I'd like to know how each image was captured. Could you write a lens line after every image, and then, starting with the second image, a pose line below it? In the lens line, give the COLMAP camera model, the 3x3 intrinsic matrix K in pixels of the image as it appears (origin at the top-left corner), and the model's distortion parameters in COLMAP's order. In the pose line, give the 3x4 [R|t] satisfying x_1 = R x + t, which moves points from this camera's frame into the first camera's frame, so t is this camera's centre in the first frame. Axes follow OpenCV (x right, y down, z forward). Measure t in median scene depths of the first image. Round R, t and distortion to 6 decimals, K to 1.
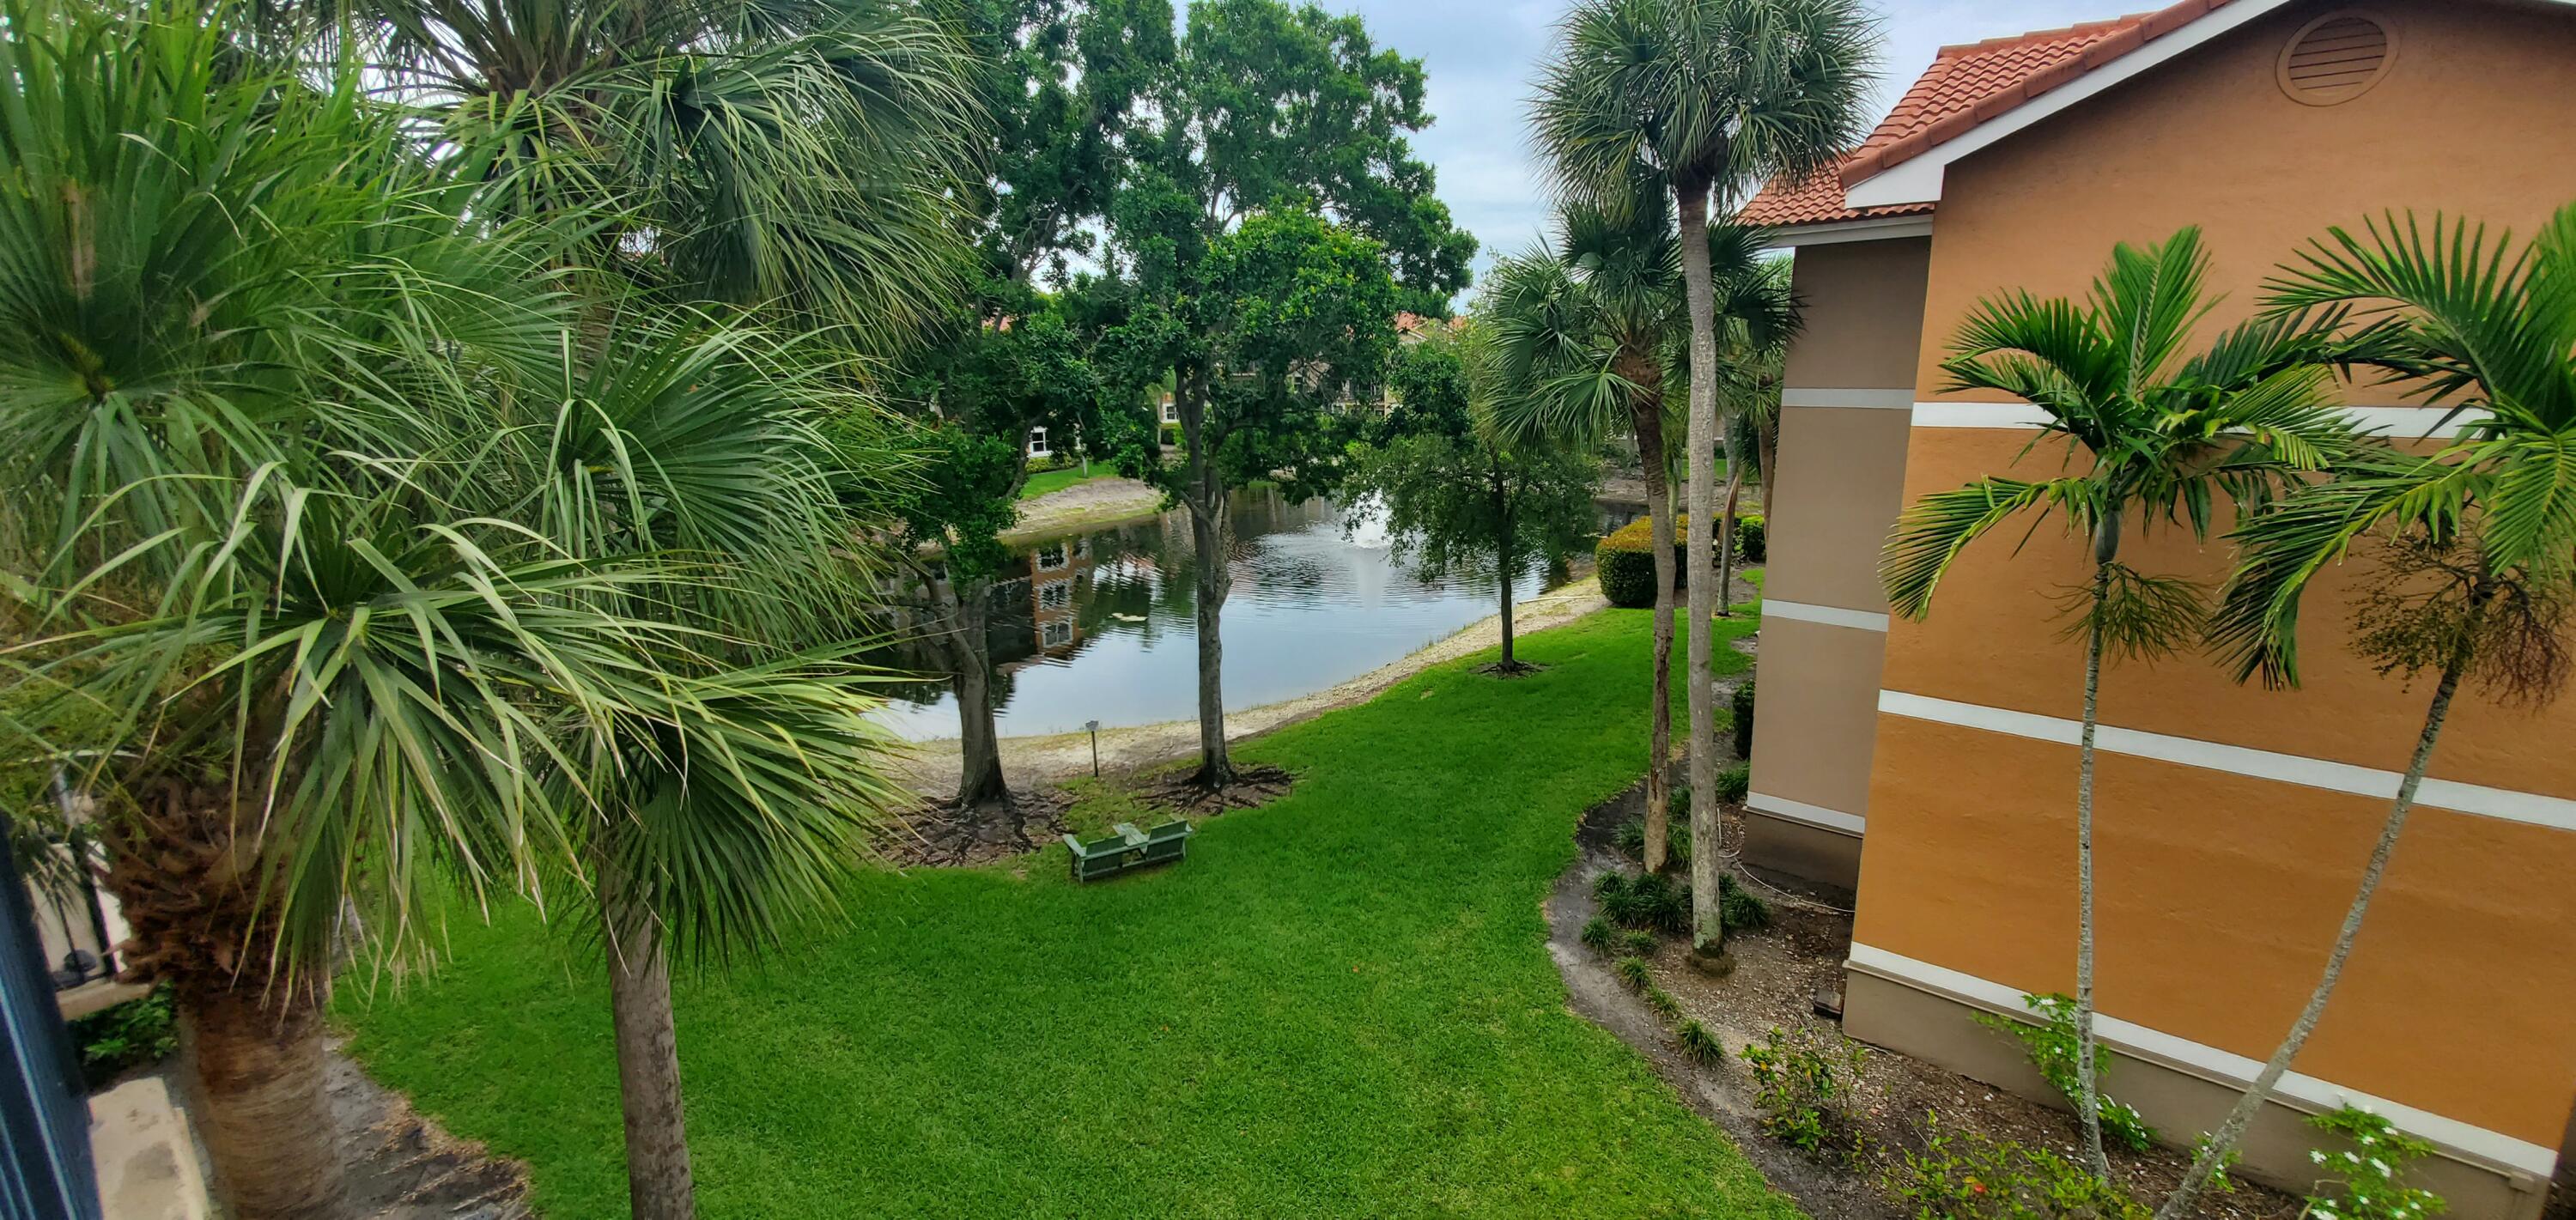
lens RADIAL K [[1033.4, 0, 1273.3], [0, 1033.4, 570.4], [0, 0, 1]] dist [0.009234, -0.000415]
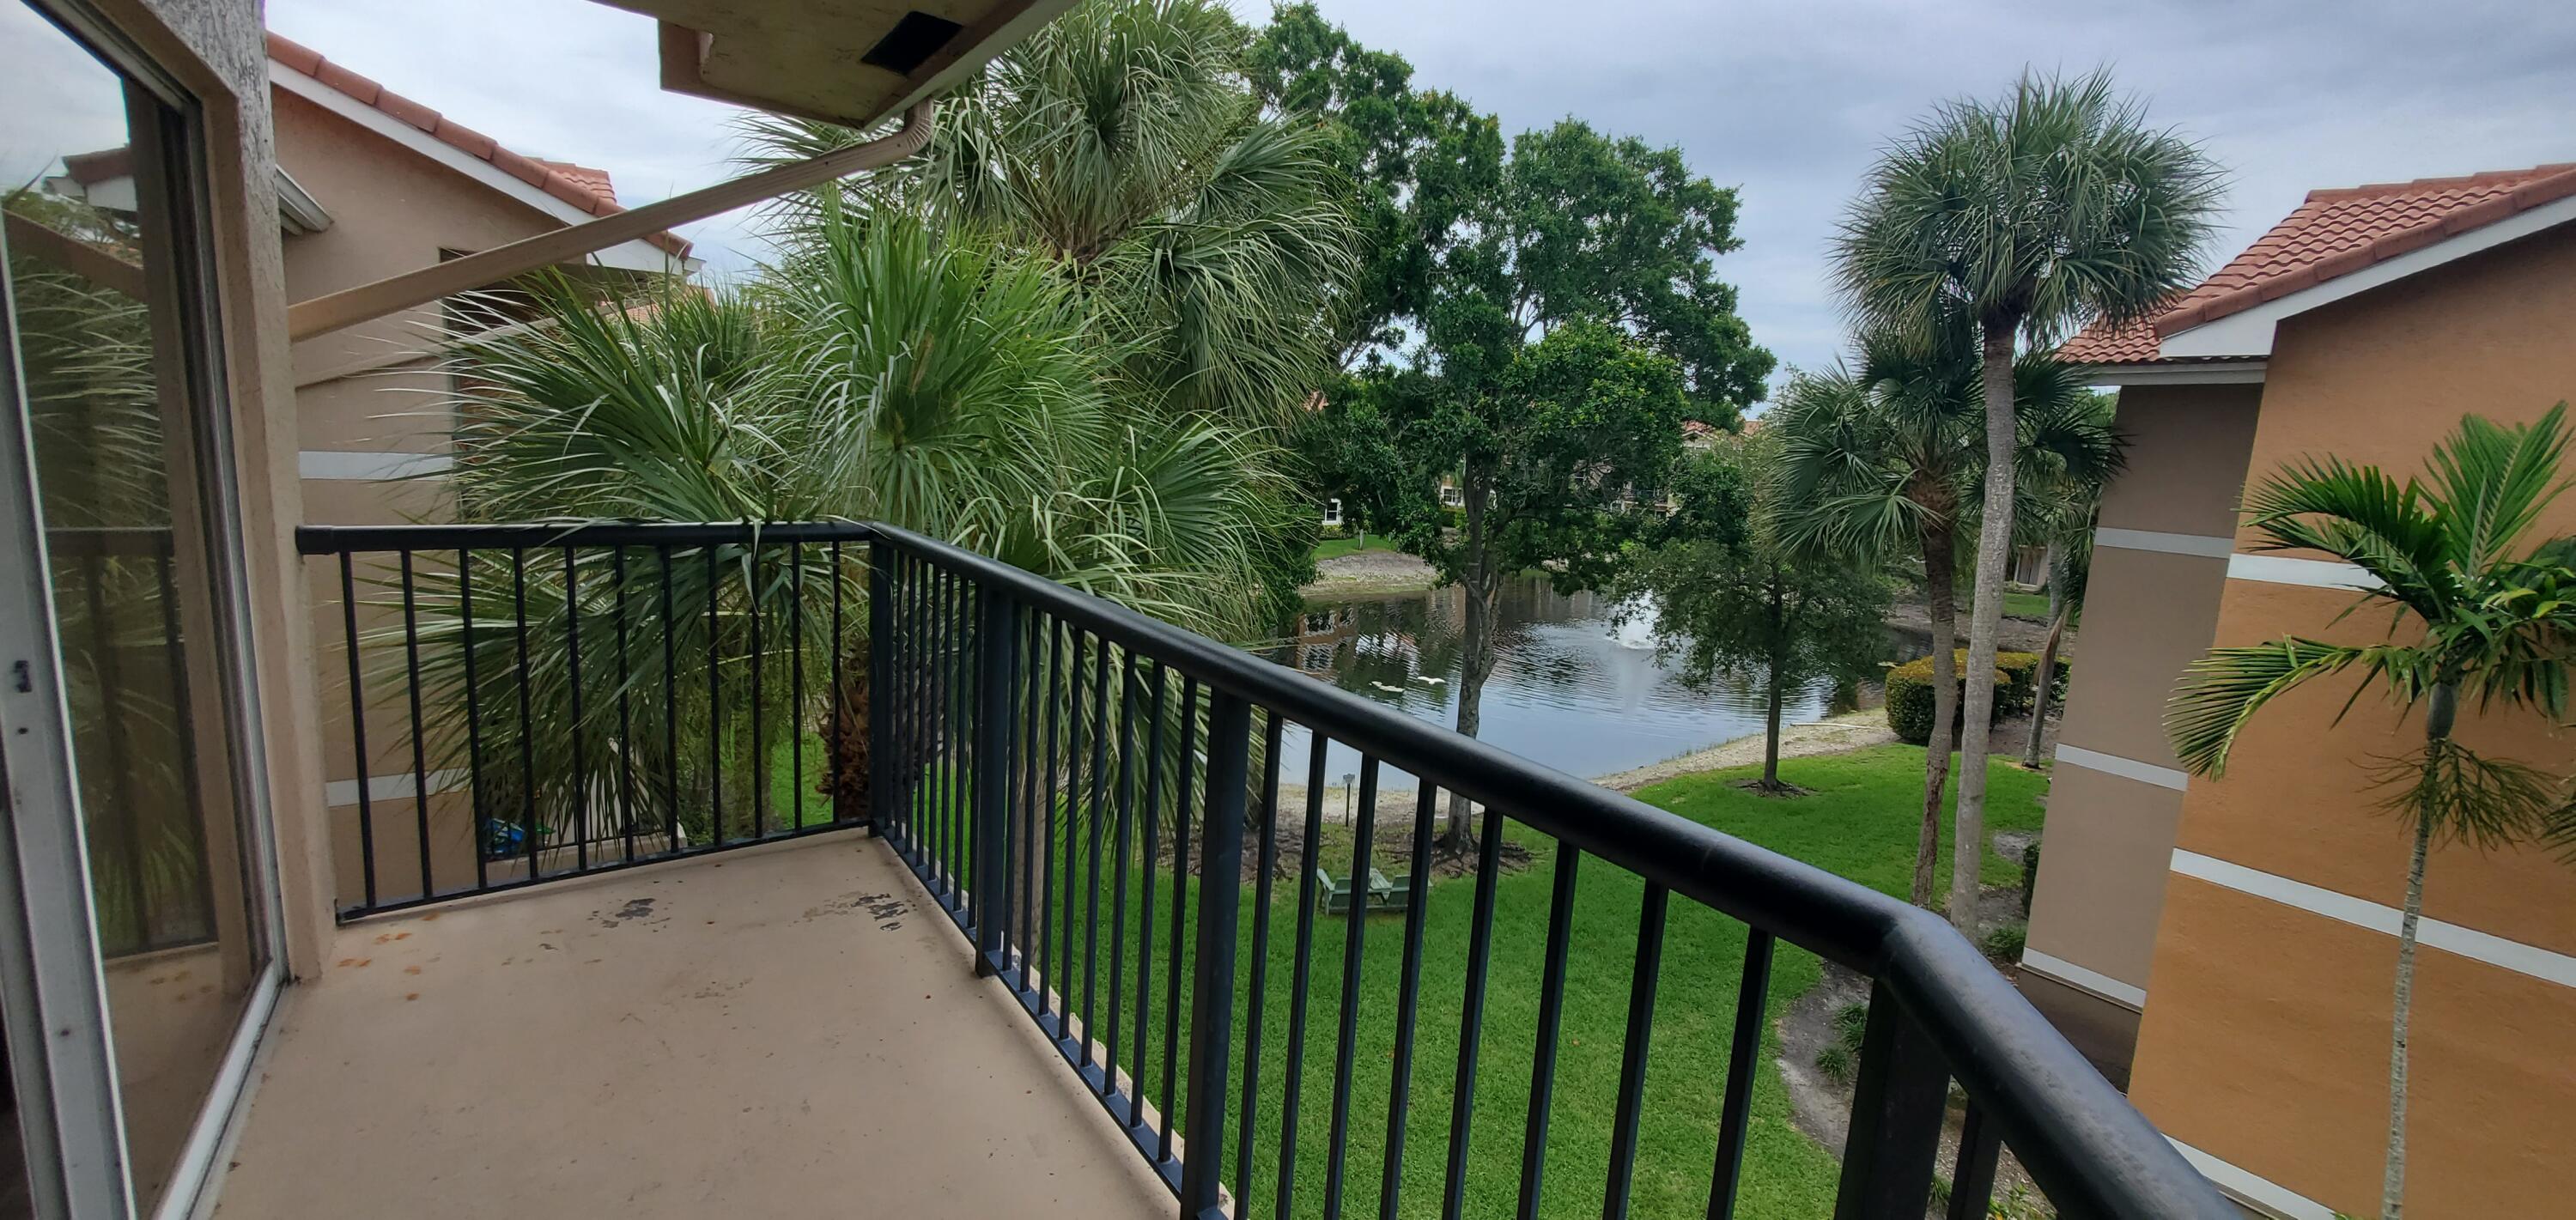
lens RADIAL K [[1033.4, 0, 1296.5], [0, 1033.4, 607.6], [0, 0, 1]] dist [0.009234, -0.000415]
pose [[0.968396, 0.108574, -0.224544, -0.006592], [-0.117834, 0.992632, -0.028216, 0.015144], [0.219826, 0.053784, 0.974055, -0.110663]]
